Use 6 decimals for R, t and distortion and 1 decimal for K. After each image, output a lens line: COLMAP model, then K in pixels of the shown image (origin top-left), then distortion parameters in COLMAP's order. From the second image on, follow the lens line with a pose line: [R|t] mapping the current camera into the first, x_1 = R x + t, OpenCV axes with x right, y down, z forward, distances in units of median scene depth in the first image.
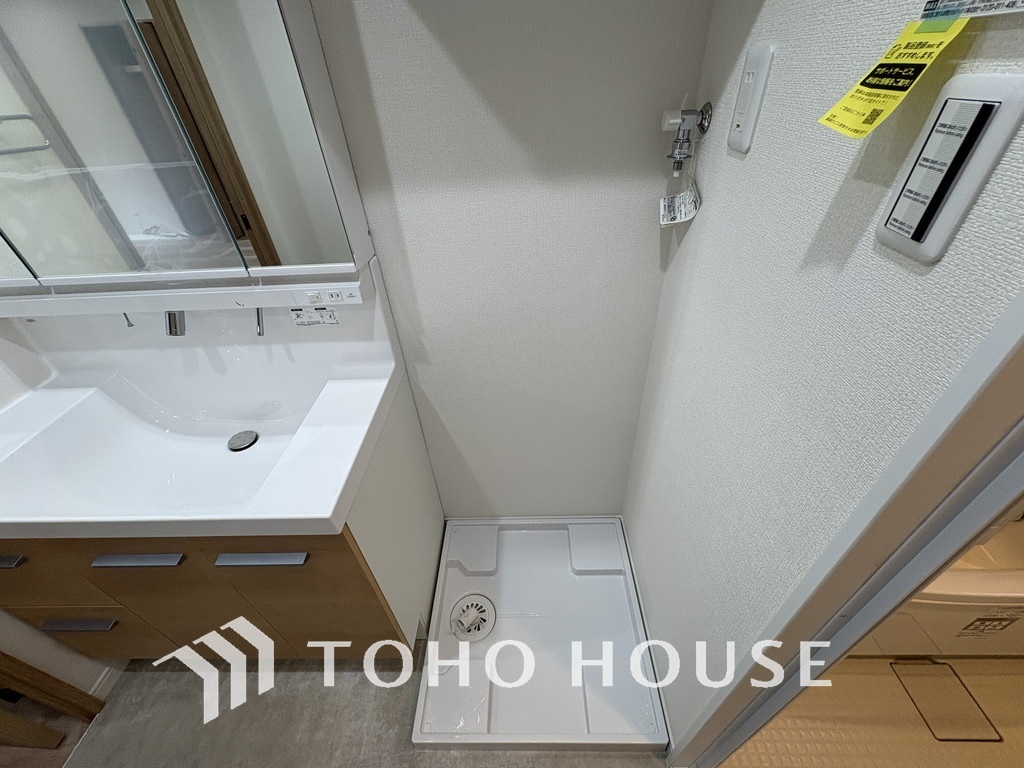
lens RADIAL K [[409.8, 0, 515.6], [0, 409.8, 386.9], [0, 0, 1]] dist [-0.000934, 0.000123]
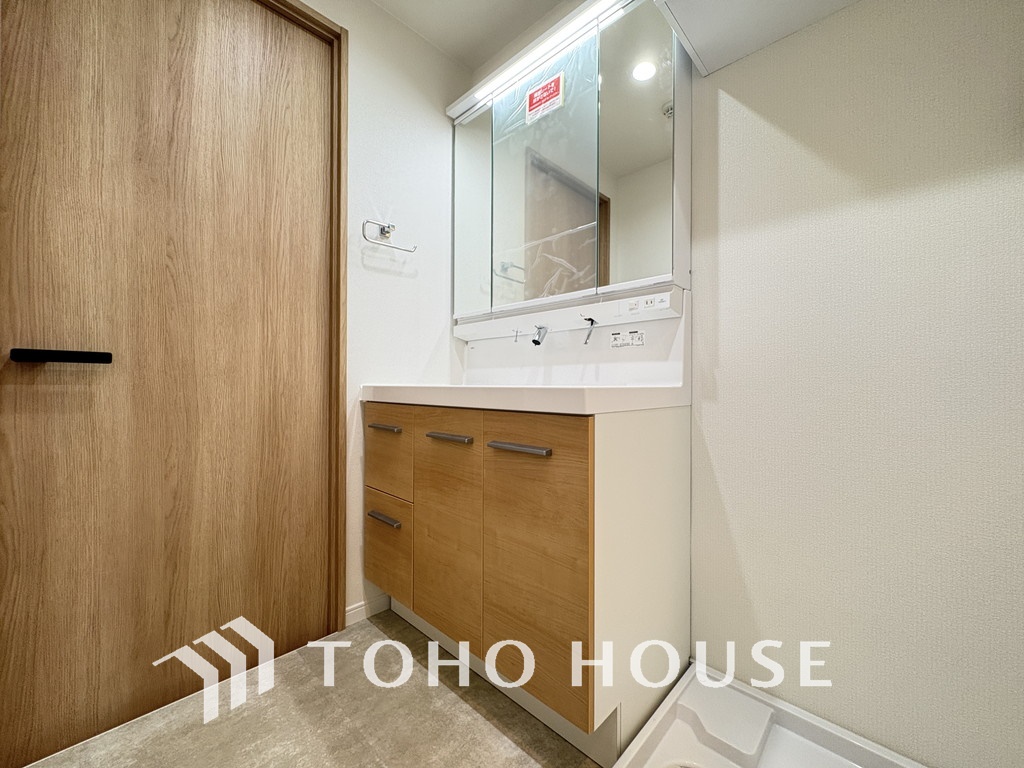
lens RADIAL K [[409.8, 0, 512.1], [0, 409.8, 382.7], [0, 0, 1]] dist [-0.000934, 0.000123]
pose [[0.729155, 0.049797, -0.682534, 0.112977], [-0.449154, 0.787301, -0.422394, 0.631212], [0.516326, 0.614554, 0.596432, 0.164916]]
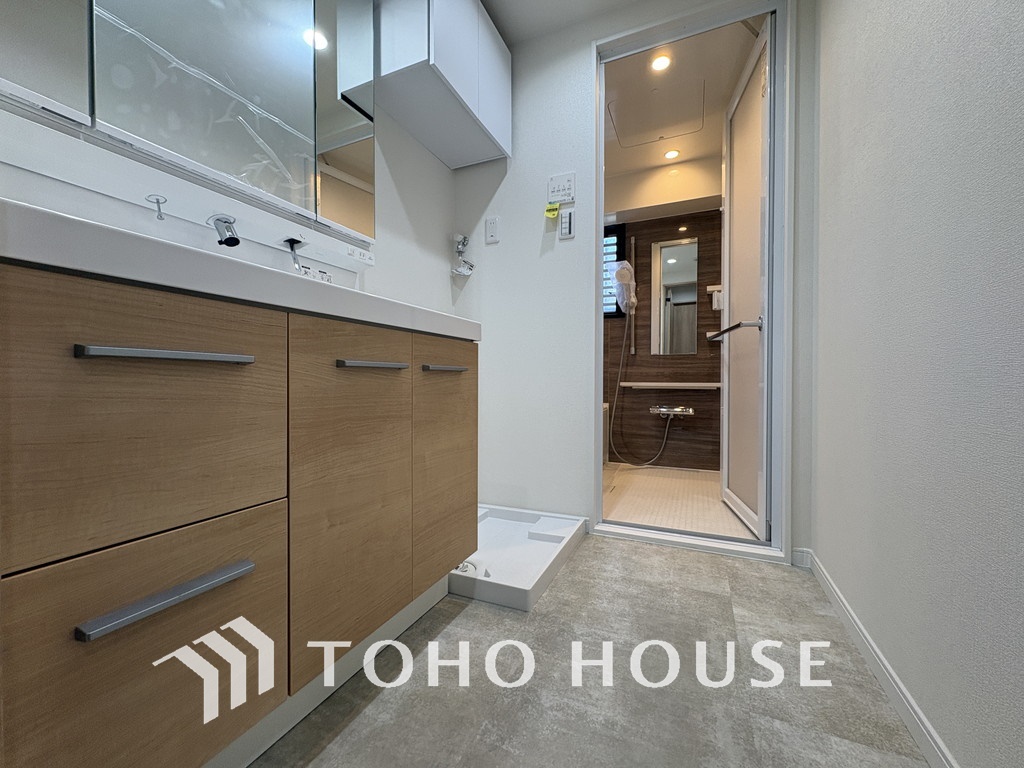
lens RADIAL K [[409.8, 0, 504.7], [0, 409.8, 386.9], [0, 0, 1]] dist [-0.000934, 0.000123]
pose [[0.407035, 0.035124, 0.912737, -1.419490], [0.539601, 0.797010, -0.271306, 0.757010], [-0.736990, 0.602944, 0.305458, 0.415300]]
